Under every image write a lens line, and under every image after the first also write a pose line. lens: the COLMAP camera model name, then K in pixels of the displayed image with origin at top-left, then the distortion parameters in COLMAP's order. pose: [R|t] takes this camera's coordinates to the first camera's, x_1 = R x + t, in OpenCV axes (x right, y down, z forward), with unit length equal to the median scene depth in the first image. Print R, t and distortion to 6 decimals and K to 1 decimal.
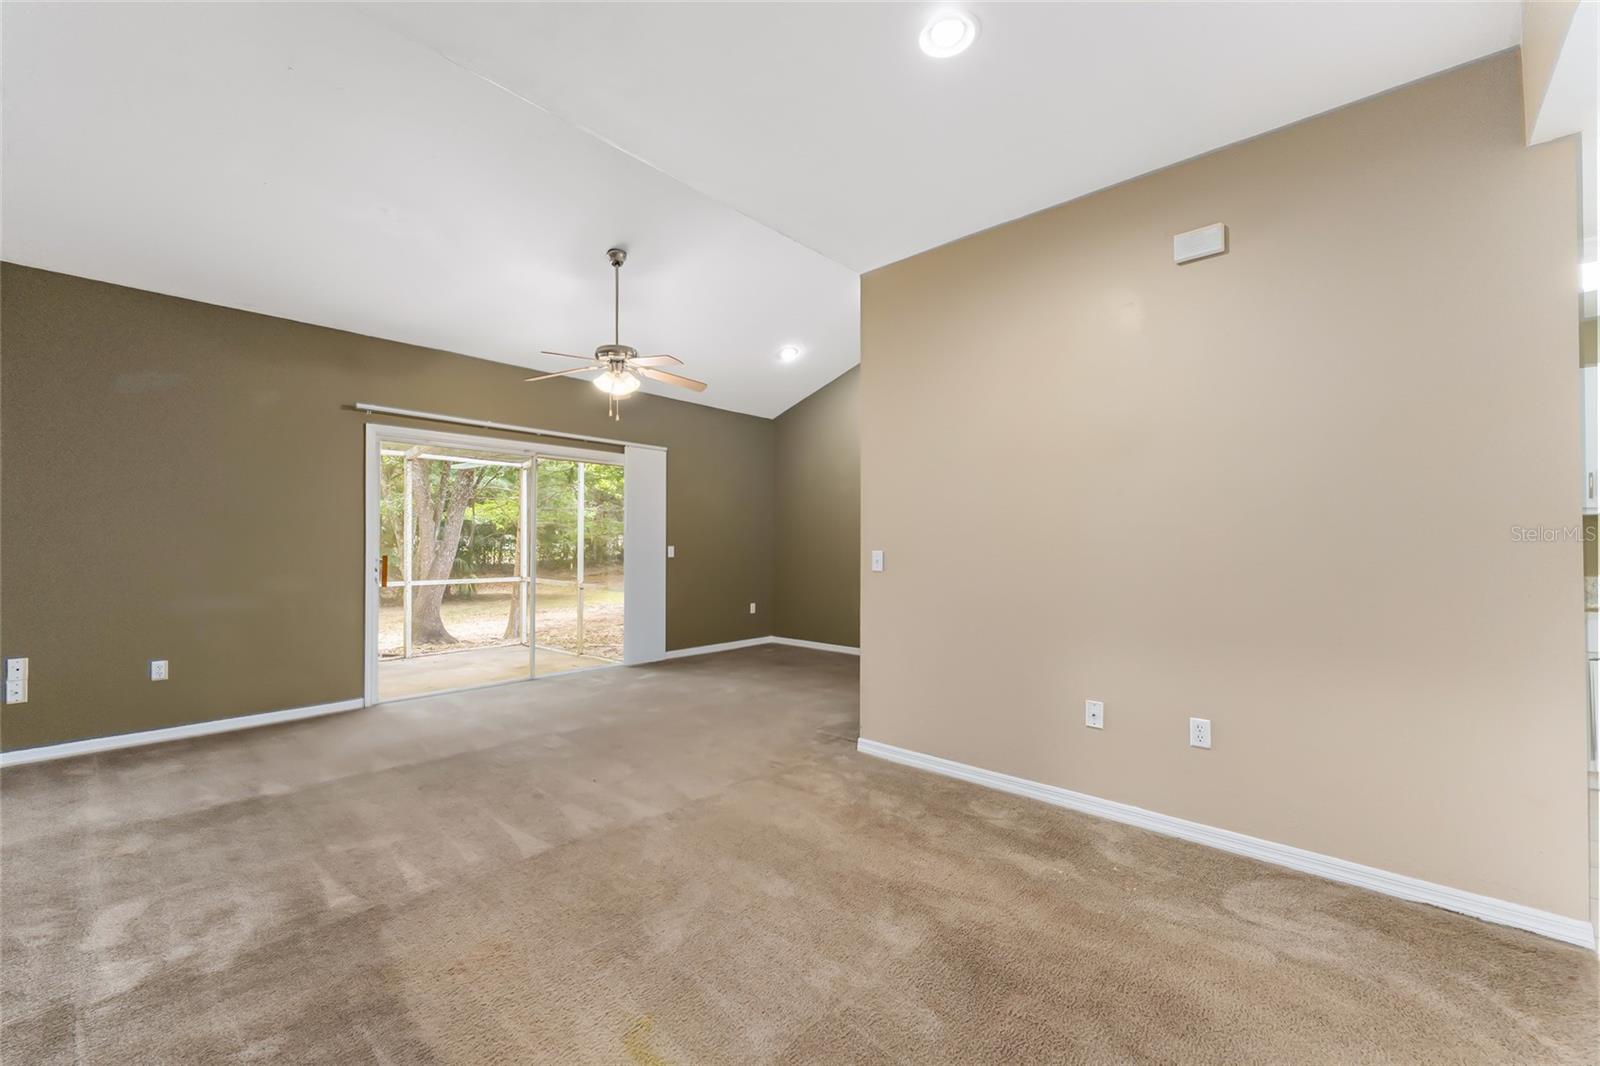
lens RADIAL K [[644.0, 0, 796.6], [0, 644.0, 539.1], [0, 0, 1]] dist [-0.000324, -0.000243]
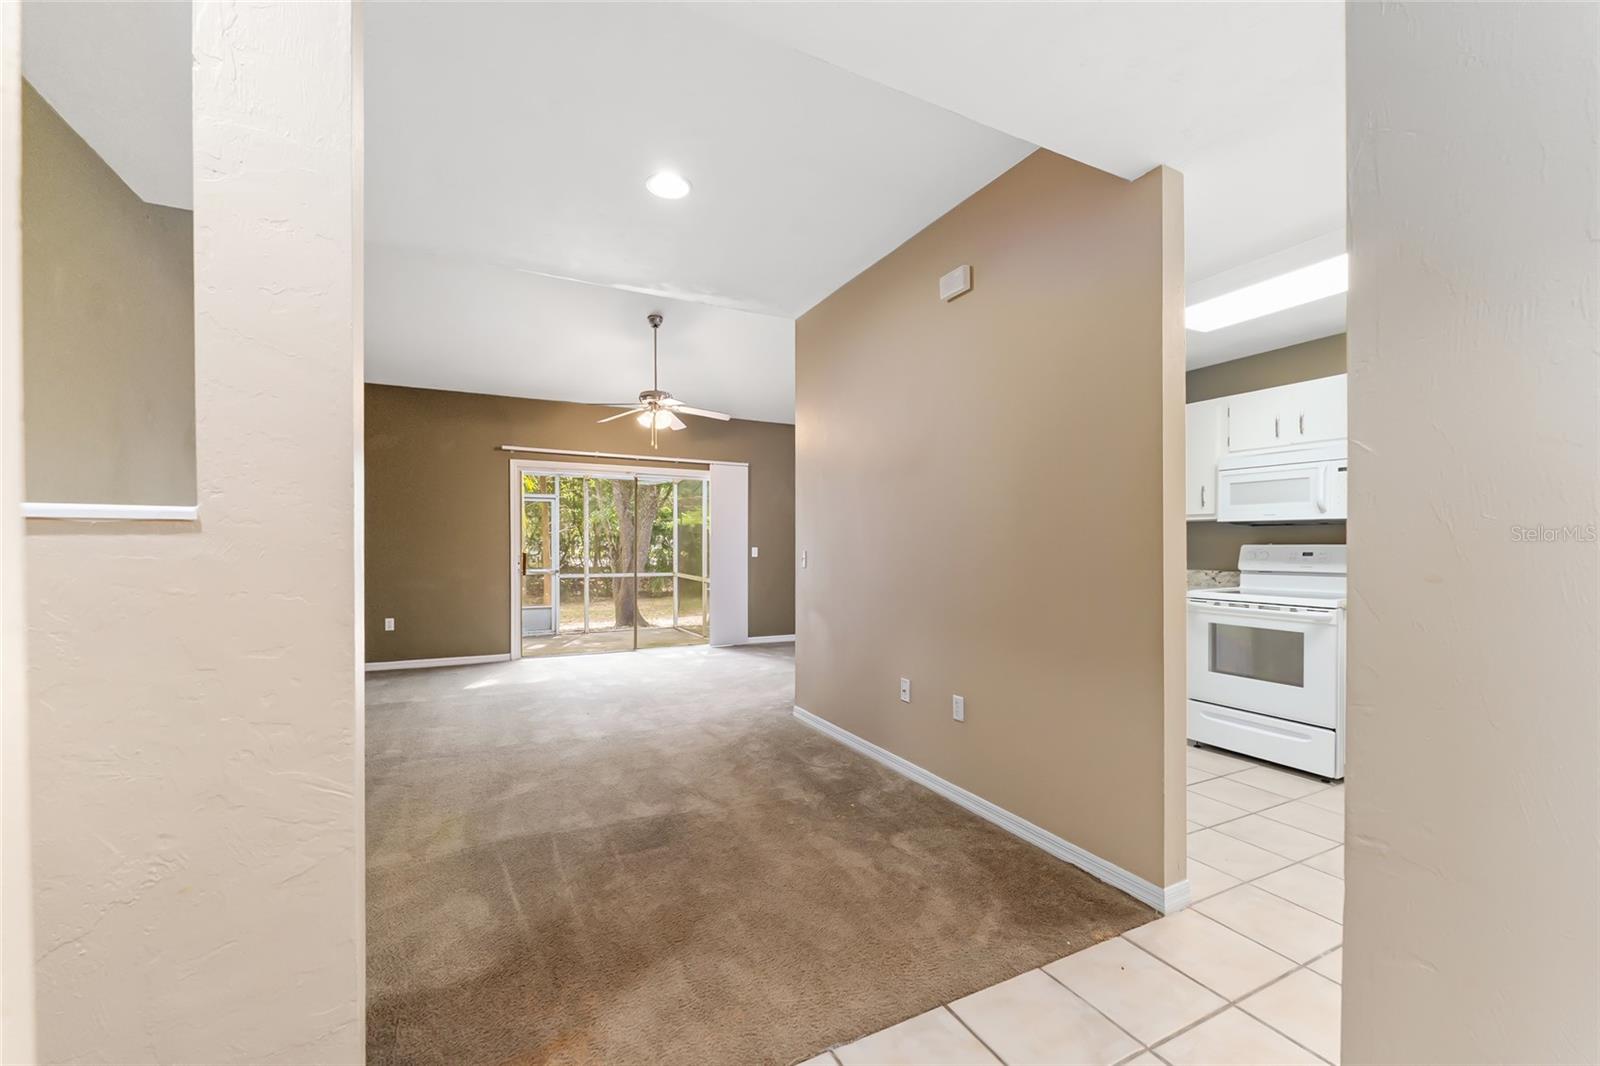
lens RADIAL K [[649.6, 0, 797.6], [0, 649.6, 547.2], [0, 0, 1]] dist [-0.001303, -0.000103]
pose [[0.932863, 0.002286, -0.360224, 0.457586], [0.000706, 0.999966, 0.008172, 0.001850], [0.360231, -0.007878, 0.932830, -0.110743]]
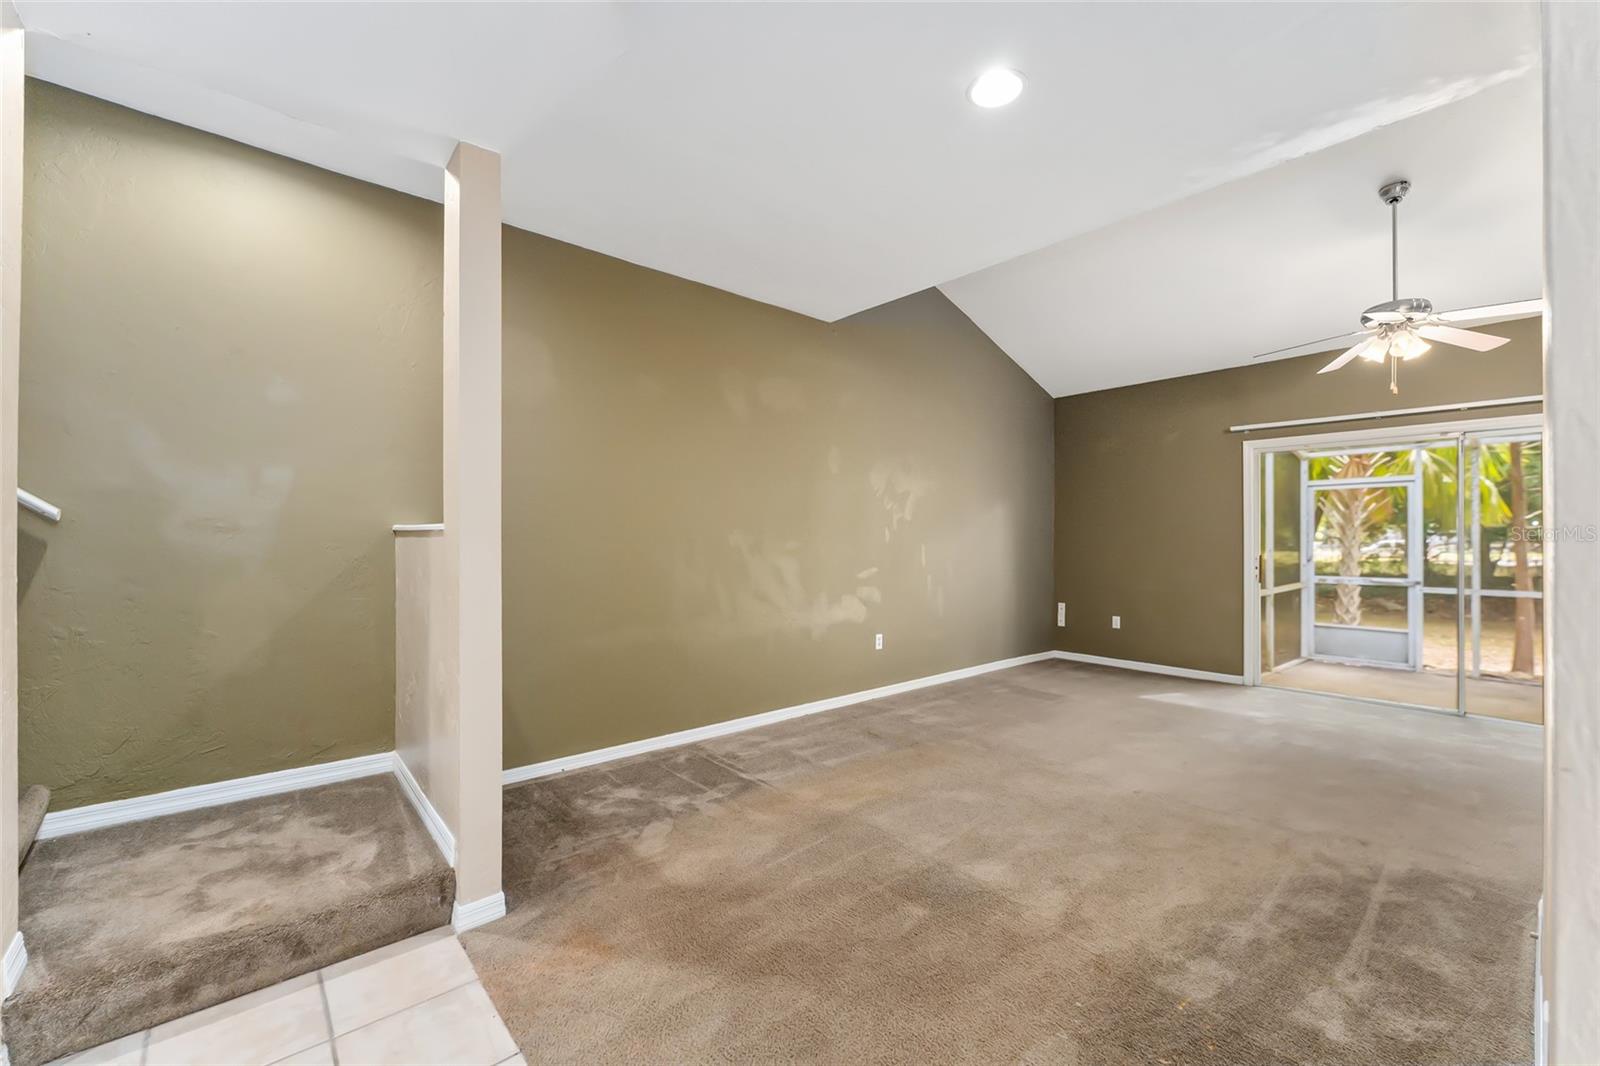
lens RADIAL K [[644.0, 0, 796.6], [0, 644.0, 539.1], [0, 0, 1]] dist [-0.000324, -0.000243]
pose [[-0.125149, -0.003468, -0.992132, 0.624453], [-0.000336, 0.999994, -0.003453, 0.001529], [0.992138, -0.000099, -0.125150, 0.358533]]
